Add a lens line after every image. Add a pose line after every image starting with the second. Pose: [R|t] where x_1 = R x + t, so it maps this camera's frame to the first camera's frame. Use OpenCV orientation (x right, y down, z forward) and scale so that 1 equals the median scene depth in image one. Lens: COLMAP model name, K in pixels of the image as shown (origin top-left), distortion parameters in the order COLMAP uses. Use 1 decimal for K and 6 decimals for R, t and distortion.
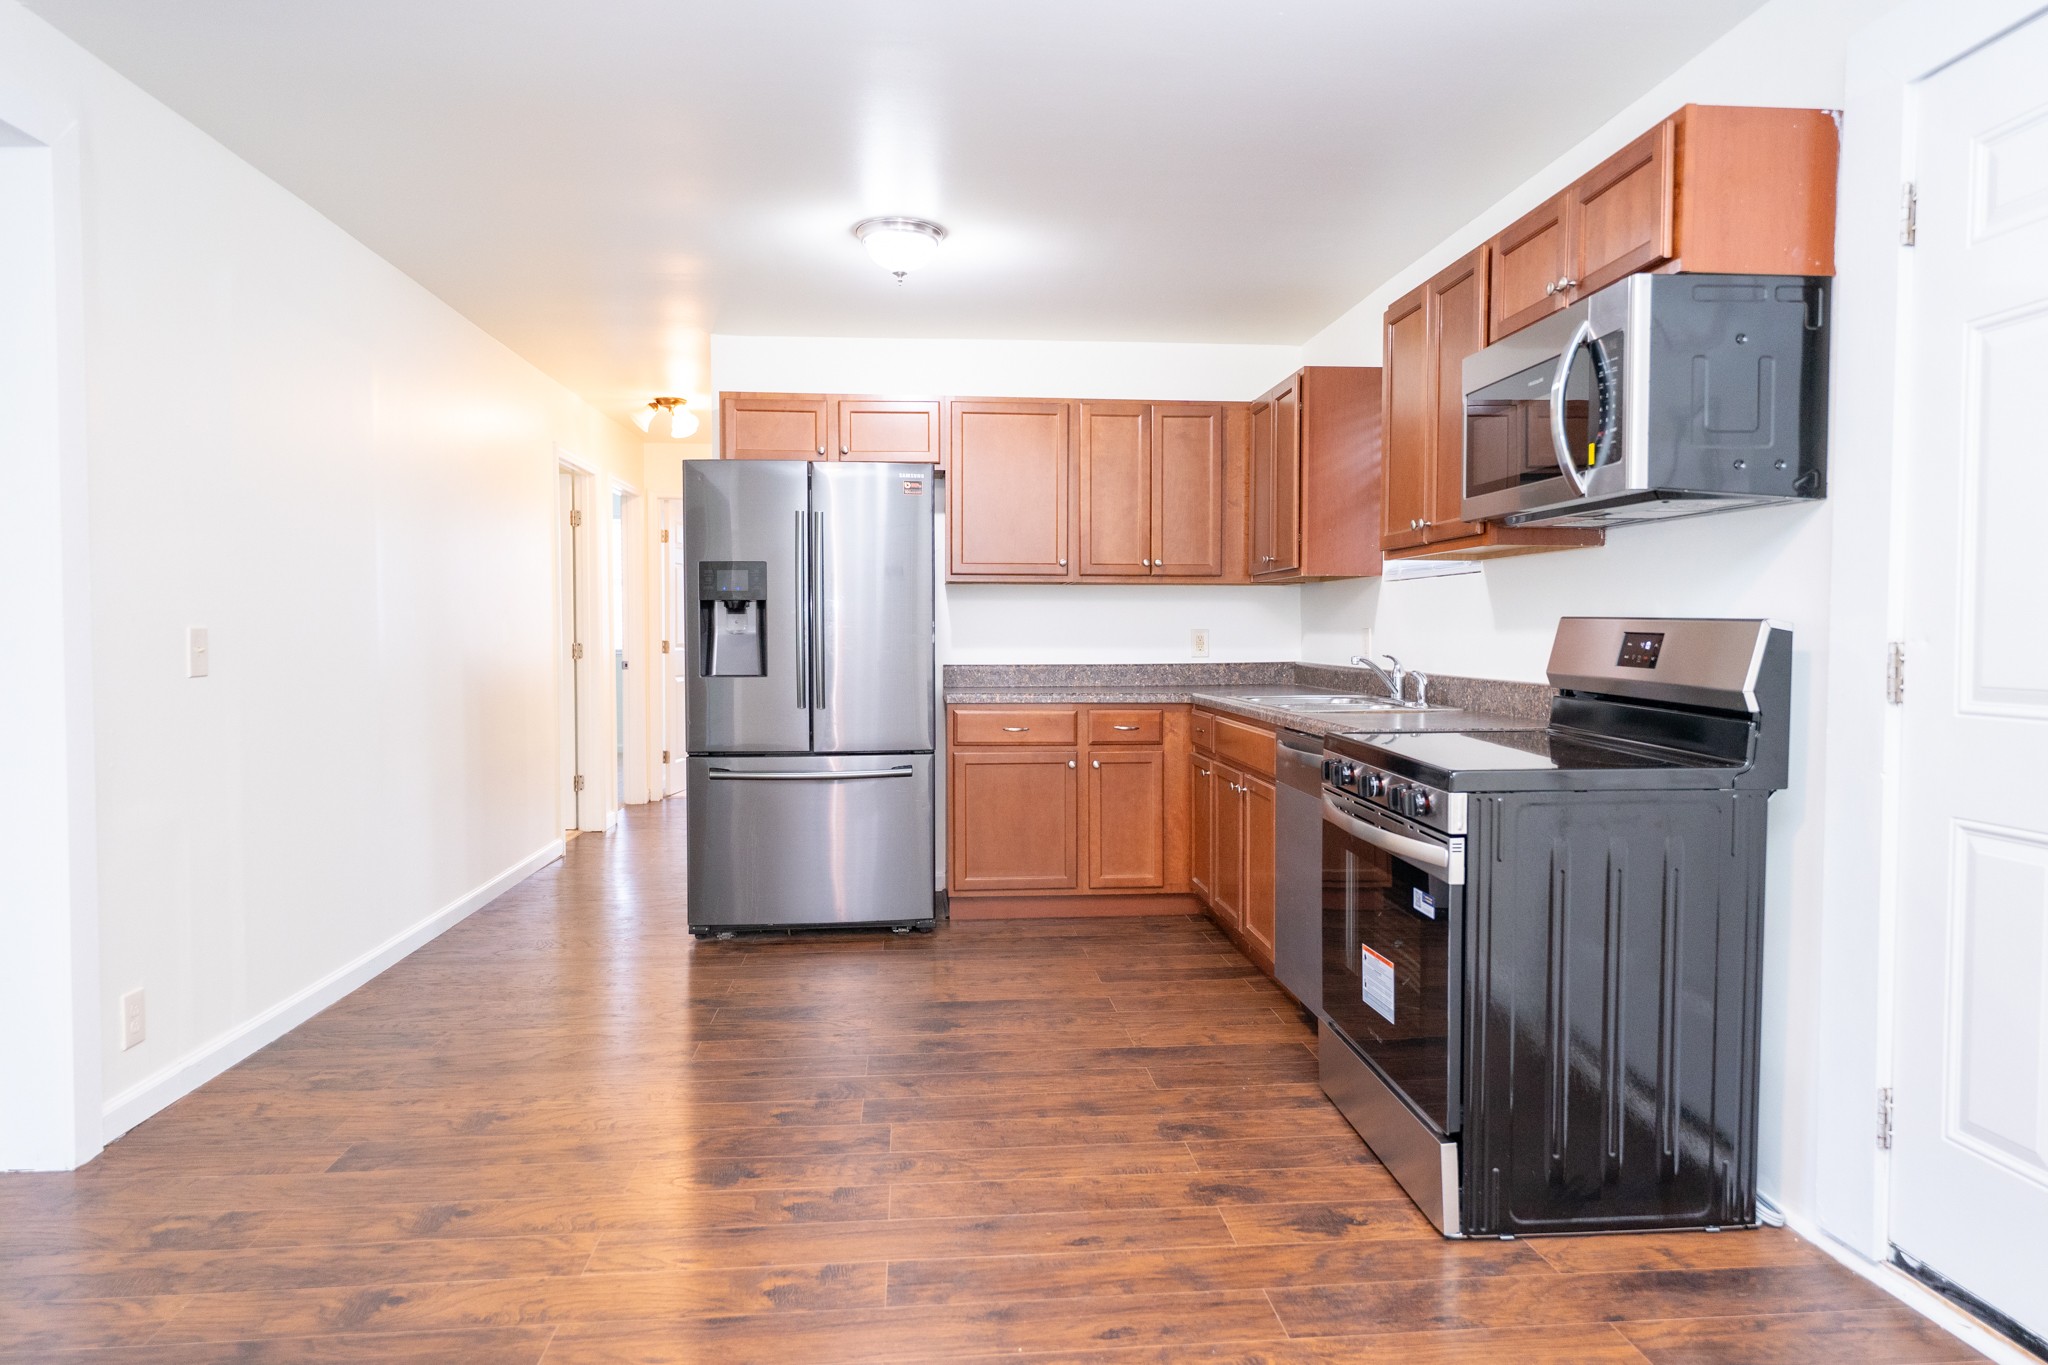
lens RADIAL K [[1258.7, 0, 1018.1], [0, 1258.7, 684.8], [0, 0, 1]] dist [0.014195, -0.001379]
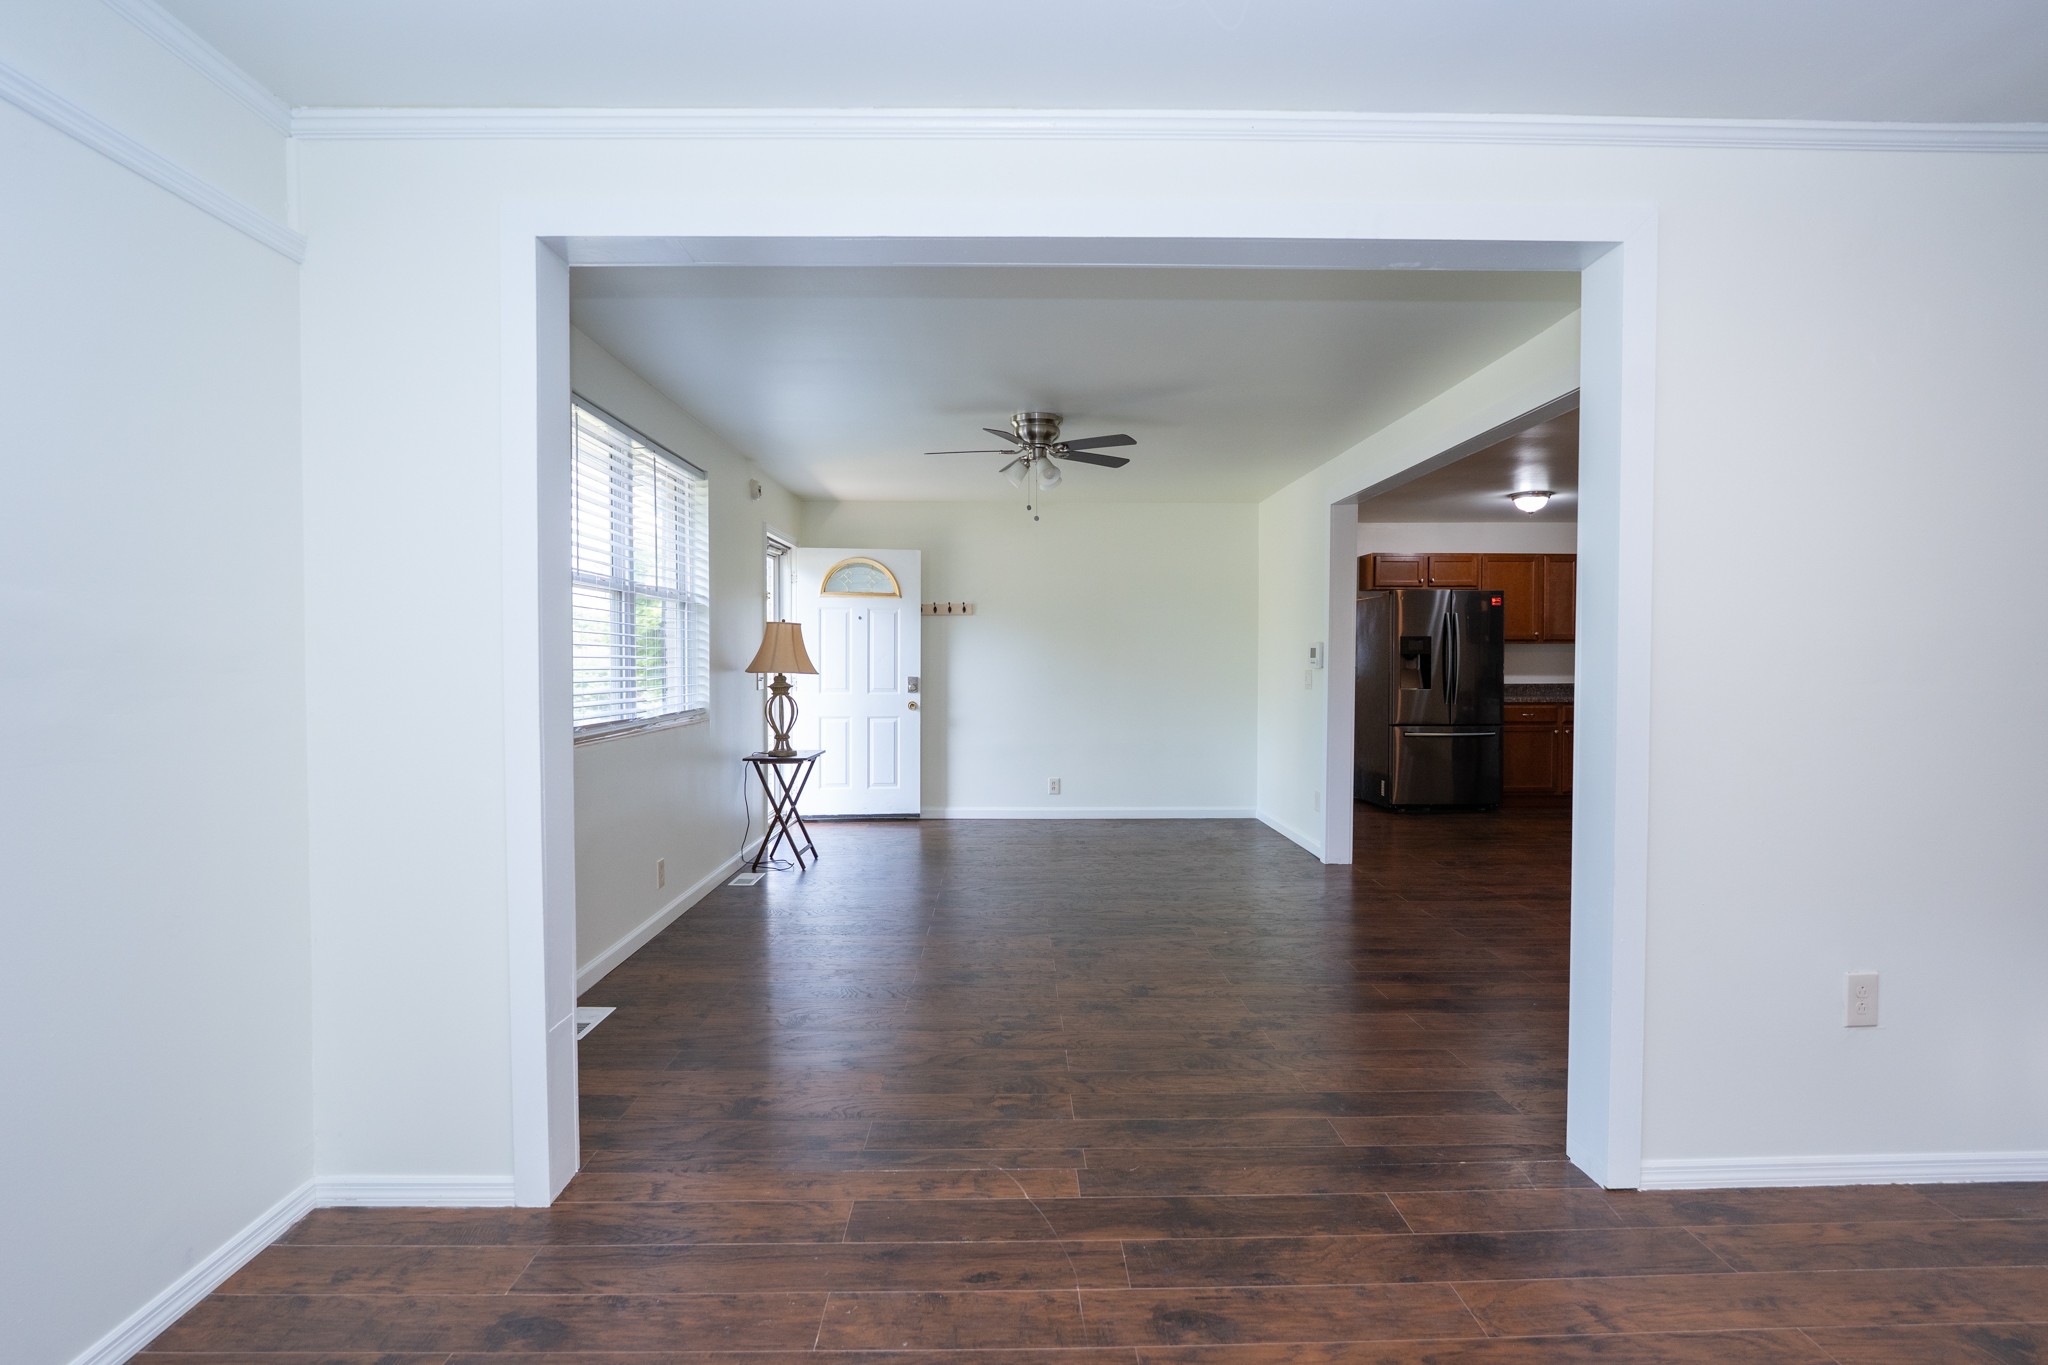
lens RADIAL K [[969.6, 0, 1014.5], [0, 969.6, 682.8], [0, 0, 1]] dist [-0.014519, 0.001392]
pose [[0.997906, 0.001096, -0.064666, -1.081597], [-0.002188, 0.999856, -0.016817, 0.015785], [0.064639, 0.016924, 0.997765, -0.945641]]
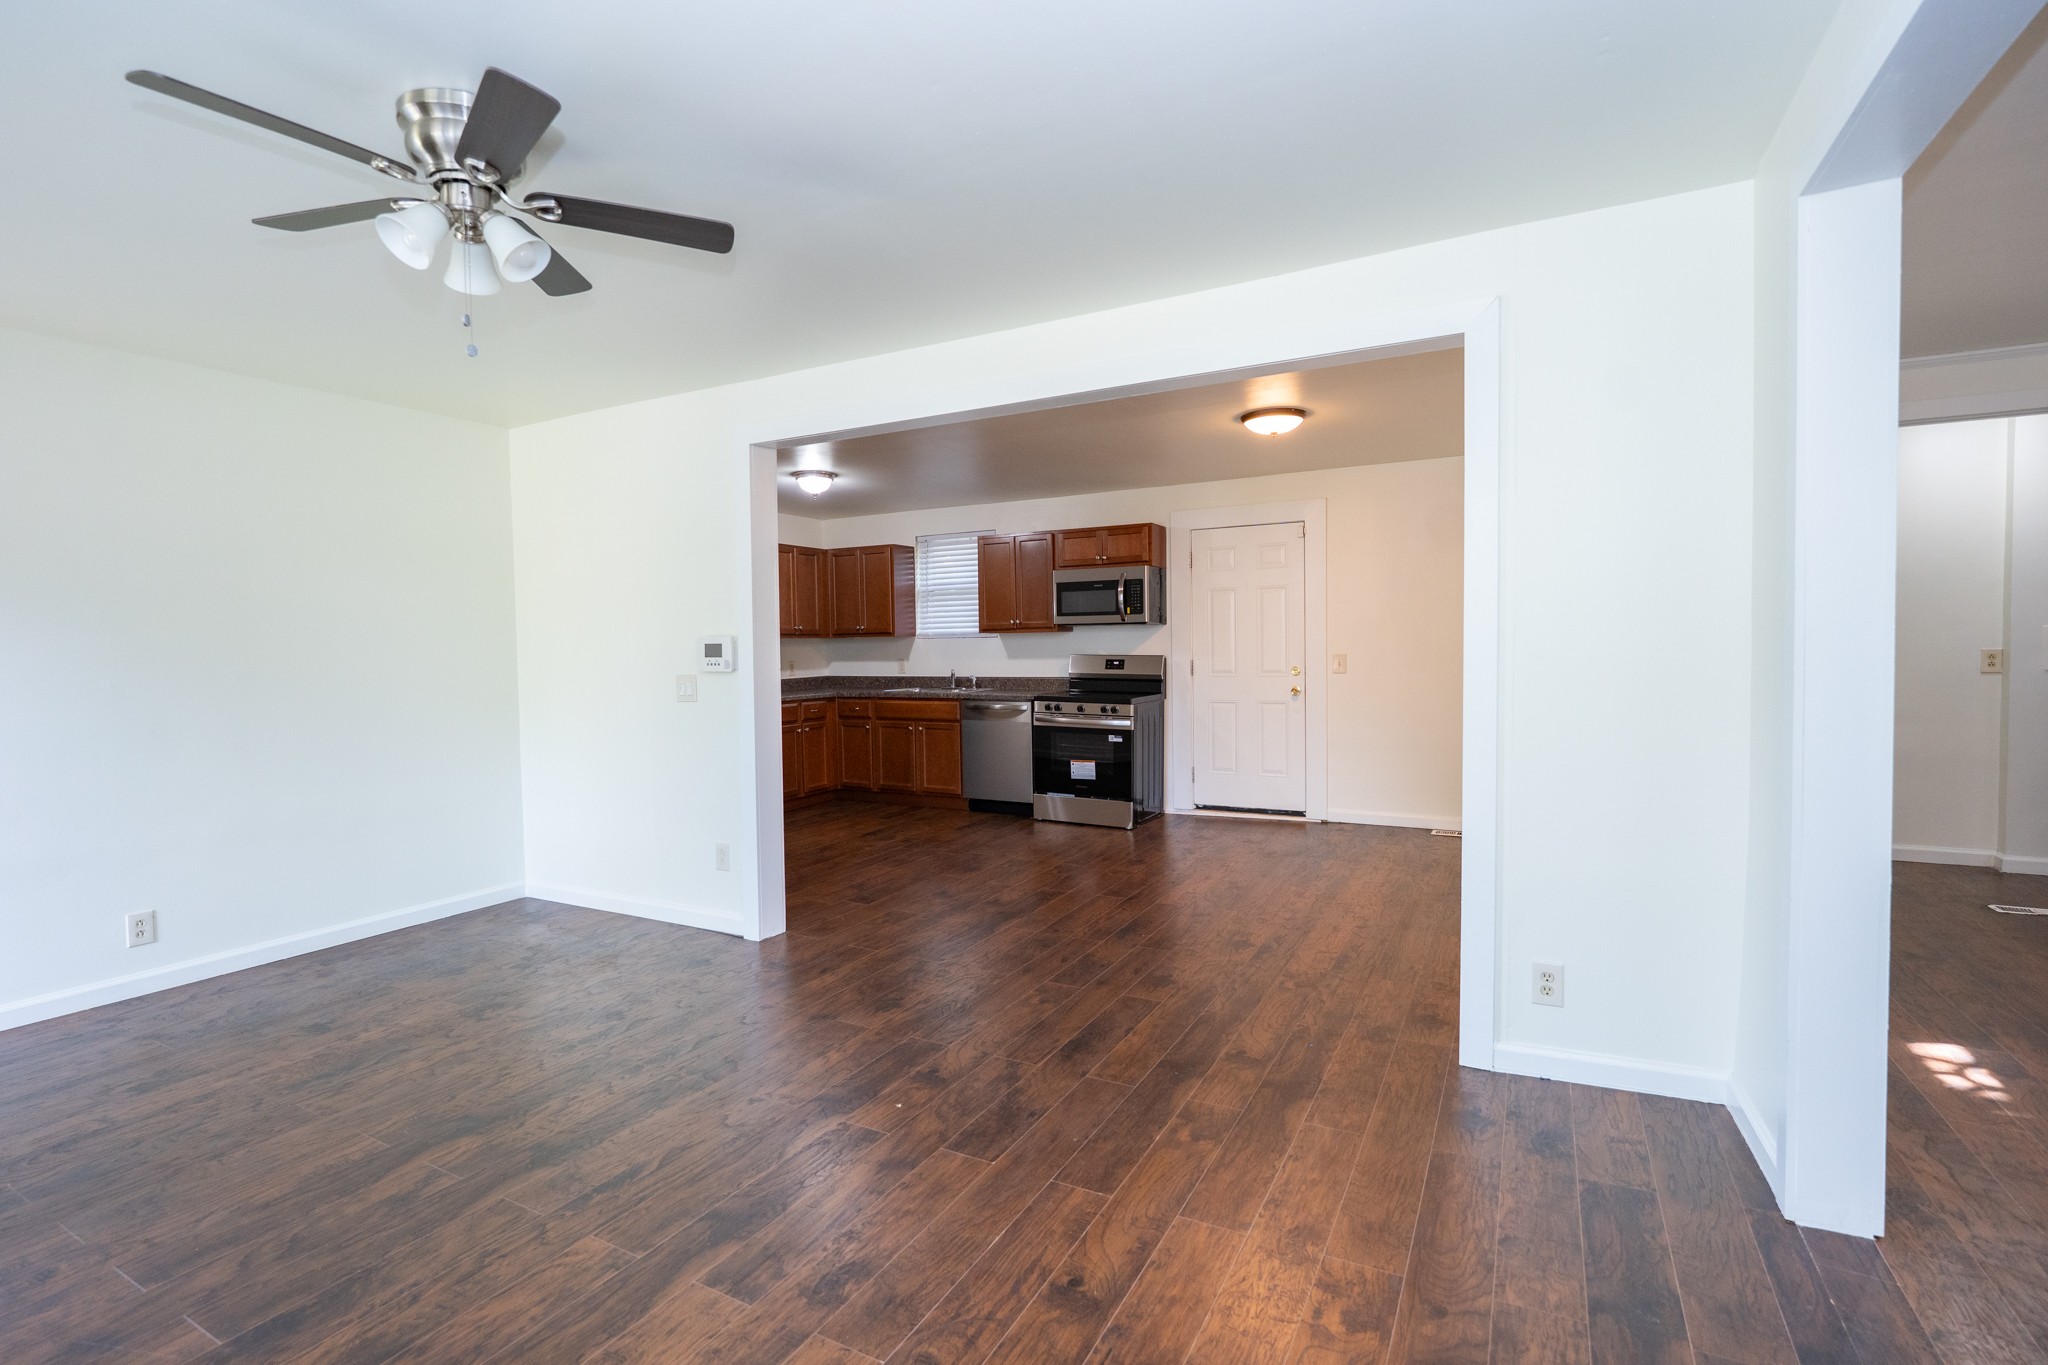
lens RADIAL K [[949.5, 0, 1024.0], [0, 949.5, 682.5], [0, 0, 1]] dist [-0.014517, 0.000008]
pose [[0.542313, -0.042806, 0.839085, -1.463633], [0.052185, 0.998489, 0.017210, -0.028647], [-0.838554, 0.034454, 0.543727, -0.158608]]
